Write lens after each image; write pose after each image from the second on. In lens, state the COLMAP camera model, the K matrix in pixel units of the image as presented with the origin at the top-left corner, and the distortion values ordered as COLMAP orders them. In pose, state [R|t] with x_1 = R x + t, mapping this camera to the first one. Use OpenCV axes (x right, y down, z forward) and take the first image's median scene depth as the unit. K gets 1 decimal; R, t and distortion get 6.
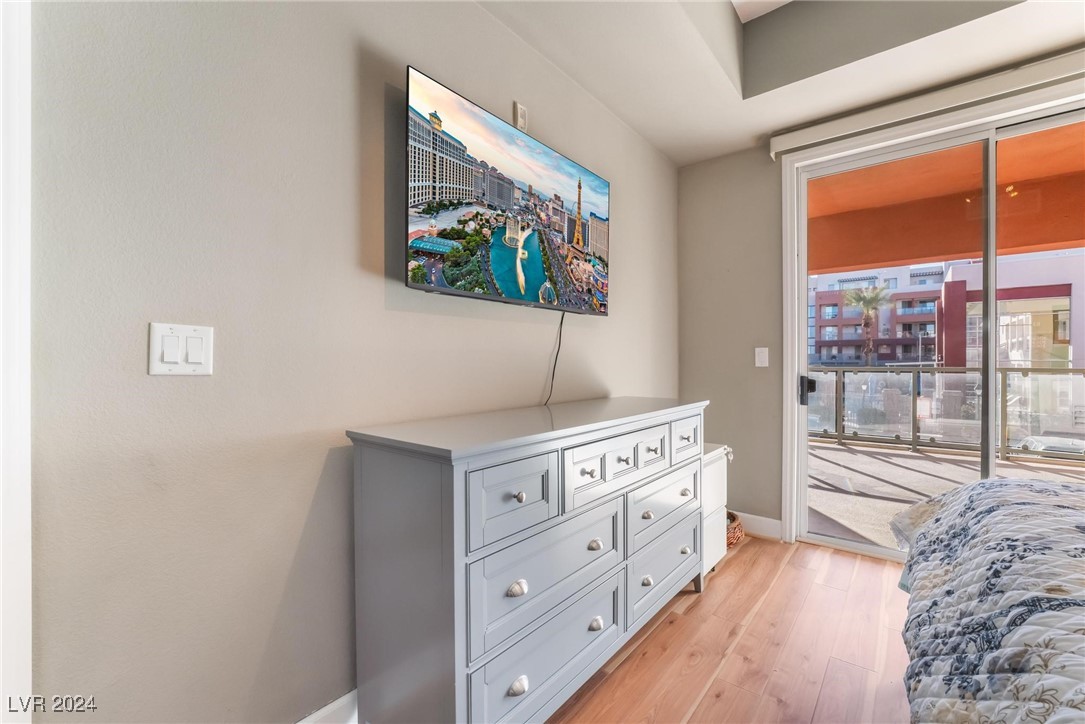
lens RADIAL K [[454.1, 0, 546.7], [0, 454.1, 359.5], [0, 0, 1]] dist [-0.001158, 0.000005]
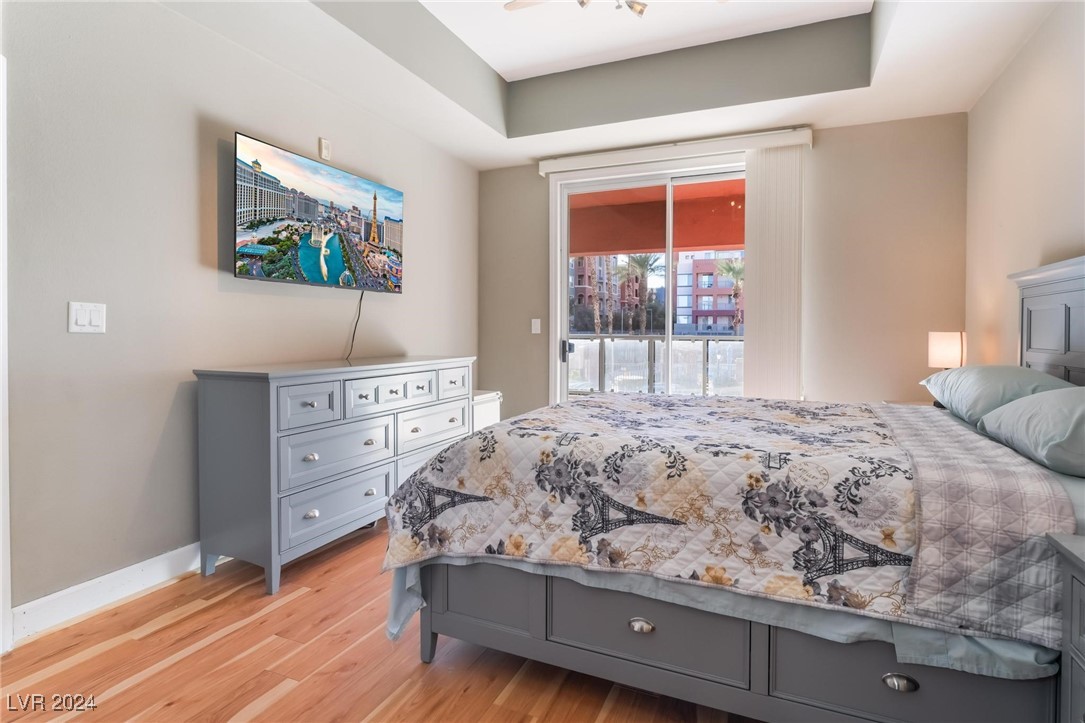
lens RADIAL K [[530.8, 0, 572.1], [0, 530.8, 338.6], [0, 0, 1]] dist [-0.001052, -0.000850]
pose [[0.951561, 0.002319, 0.307450, 0.172745], [-0.008152, 0.999810, 0.017689, 0.003289], [-0.307351, -0.019339, 0.951400, -0.820152]]
